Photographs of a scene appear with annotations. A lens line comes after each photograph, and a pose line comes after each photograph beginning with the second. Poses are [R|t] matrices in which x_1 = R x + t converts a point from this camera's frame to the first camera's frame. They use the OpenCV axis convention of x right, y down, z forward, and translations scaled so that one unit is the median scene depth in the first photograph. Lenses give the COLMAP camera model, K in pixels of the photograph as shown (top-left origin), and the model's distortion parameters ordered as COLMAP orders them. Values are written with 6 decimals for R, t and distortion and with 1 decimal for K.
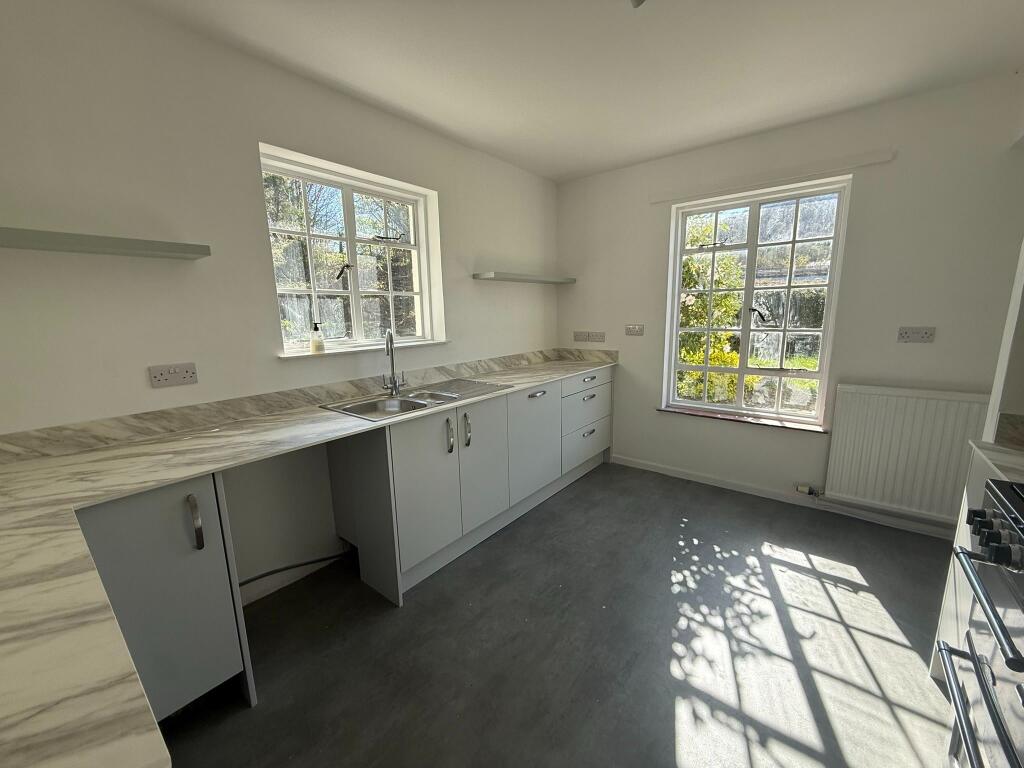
lens RADIAL K [[409.1, 0, 513.1], [0, 409.1, 384.2], [0, 0, 1]] dist [0.001714, 0.000021]
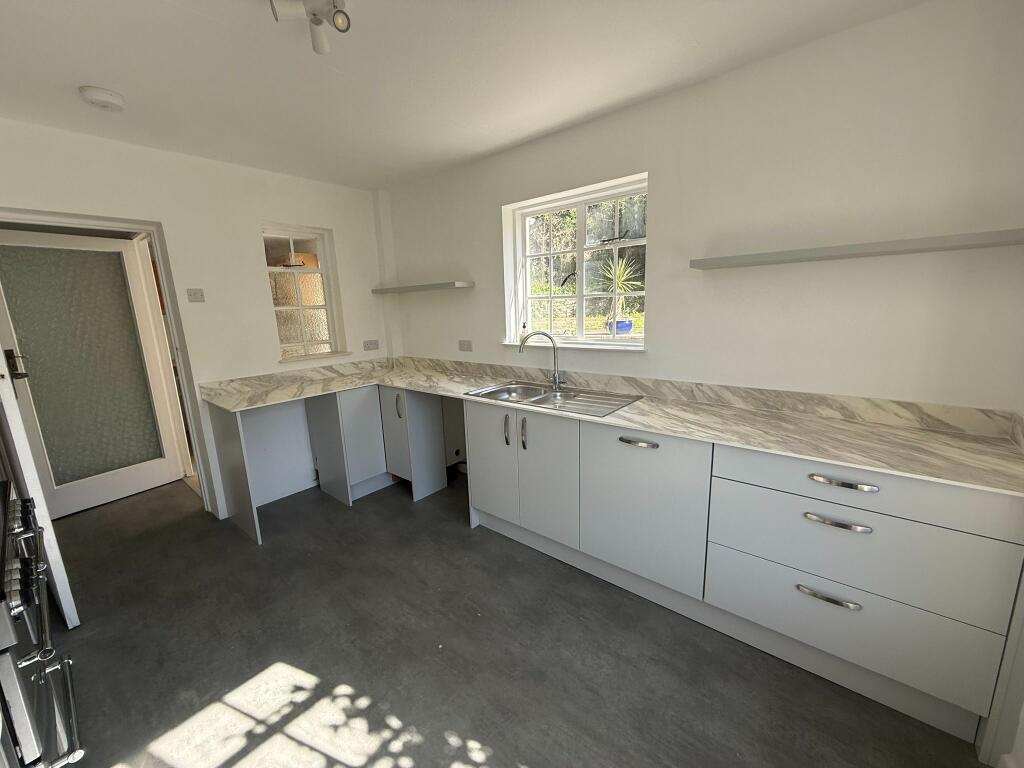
lens RADIAL K [[409.1, 0, 509.3], [0, 409.1, 383.5], [0, 0, 1]] dist [0.001714, 0.000021]
pose [[-0.030165, 0.217588, -0.975574, 1.029540], [-0.140428, 0.965416, 0.219664, -0.277539], [0.989631, 0.143624, 0.001434, 1.094797]]
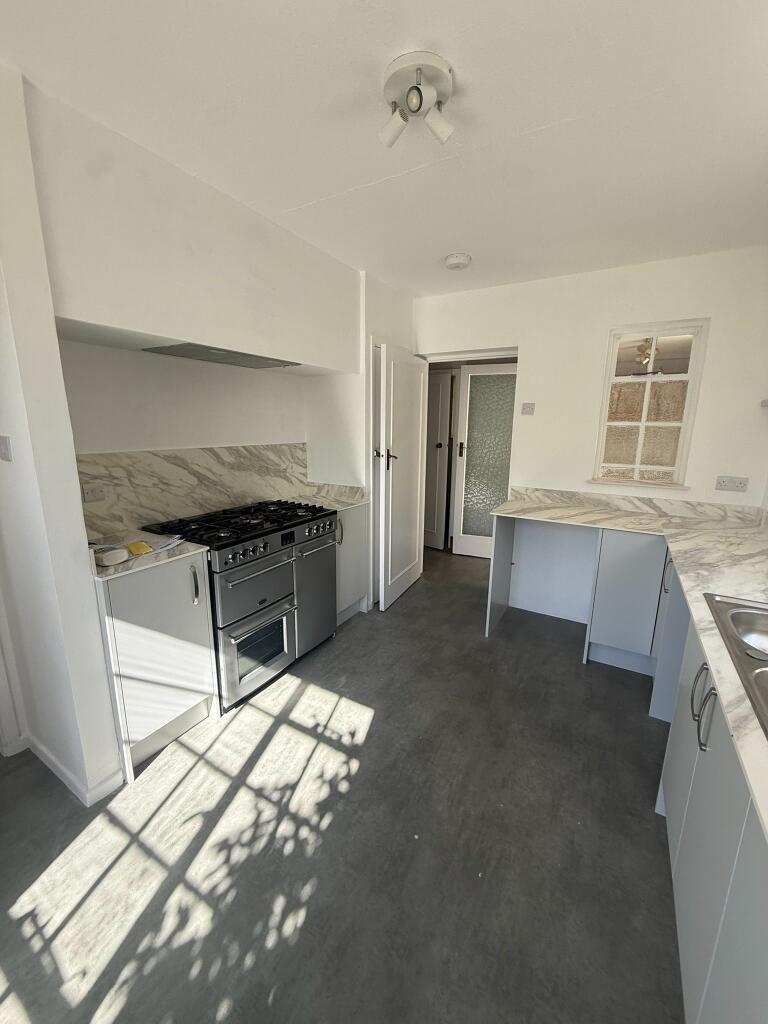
lens RADIAL K [[409.1, 0, 382.7], [0, 409.1, 506.5], [0, 0, 1]] dist [0.001714, 0.000021]
pose [[-0.990651, 0.039820, -0.130479, 0.371132], [-0.012076, 0.927100, 0.374619, -0.346449], [0.135885, 0.372692, -0.917952, 1.512790]]
